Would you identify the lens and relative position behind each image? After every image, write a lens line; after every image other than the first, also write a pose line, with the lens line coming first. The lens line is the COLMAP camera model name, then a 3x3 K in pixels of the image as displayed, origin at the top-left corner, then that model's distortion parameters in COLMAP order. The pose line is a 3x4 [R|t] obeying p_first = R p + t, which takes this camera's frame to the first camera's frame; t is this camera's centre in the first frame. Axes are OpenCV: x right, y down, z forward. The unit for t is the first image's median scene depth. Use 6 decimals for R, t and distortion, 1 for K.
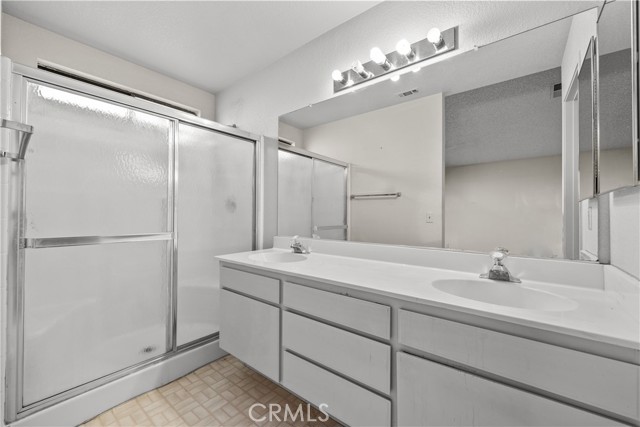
lens RADIAL K [[256.5, 0, 315.3], [0, 256.5, 213.8], [0, 0, 1]] dist [0.003417, 0.000246]
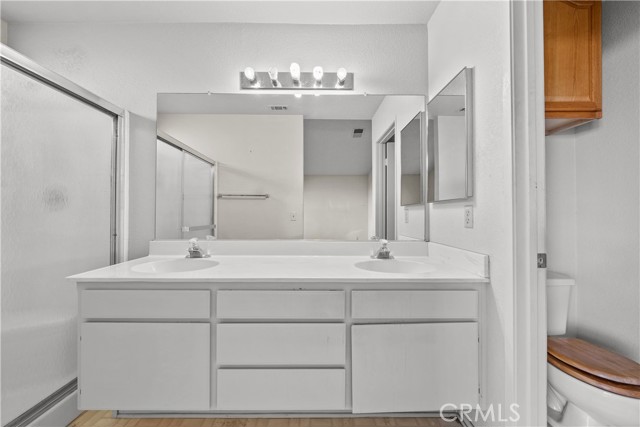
lens RADIAL K [[236.2, 0, 313.2], [0, 236.2, 214.1], [0, 0, 1]] dist [-0.001726, -0.000938]
pose [[0.773100, 0.000333, 0.634284, -0.233390], [-0.002703, 0.999993, 0.002769, 0.000702], [-0.634278, -0.003855, 0.773095, 0.107472]]
